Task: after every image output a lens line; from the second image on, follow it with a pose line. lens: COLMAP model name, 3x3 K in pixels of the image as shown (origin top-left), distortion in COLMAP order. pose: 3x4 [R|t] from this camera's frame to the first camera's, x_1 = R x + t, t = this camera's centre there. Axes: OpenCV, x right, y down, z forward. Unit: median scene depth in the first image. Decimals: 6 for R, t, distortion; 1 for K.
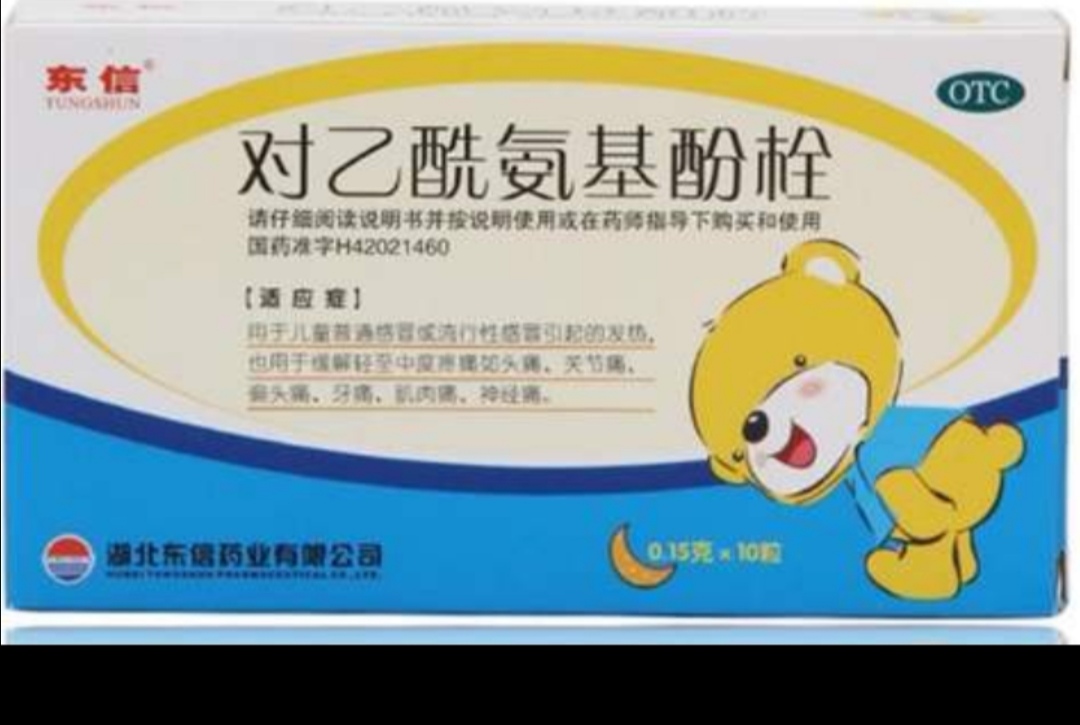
lens RADIAL K [[468.3, 0, 540.3], [0, 468.3, 362.9], [0, 0, 1]] dist [0.001486, -0.000066]
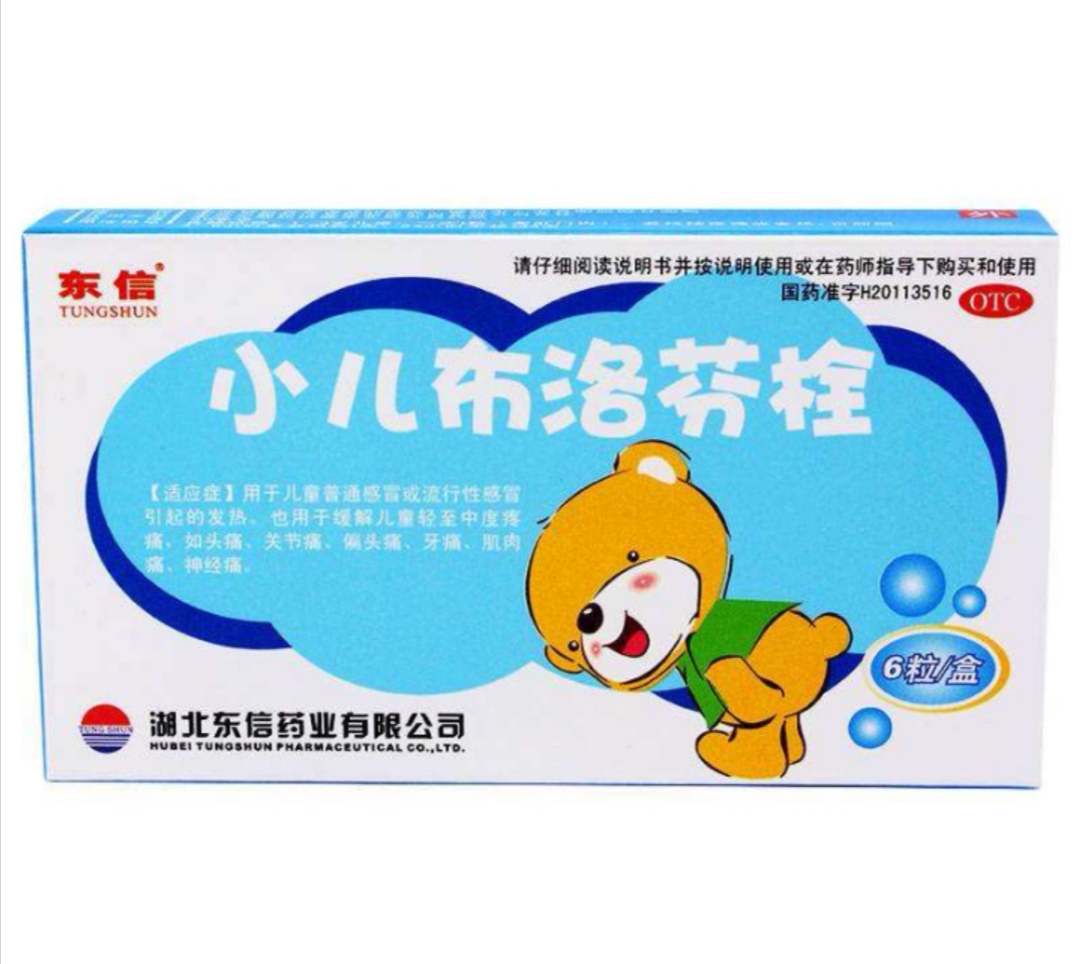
lens RADIAL K [[517.1, 0, 539.9], [0, 517.1, 481.9], [0, 0, 1]] dist [-0.001356, 0.000093]
pose [[0.999992, 0.004101, 0.000274, -0.203562], [-0.003967, 0.980373, -0.197111, 0.157828], [-0.001077, 0.197108, 0.980381, -0.034171]]
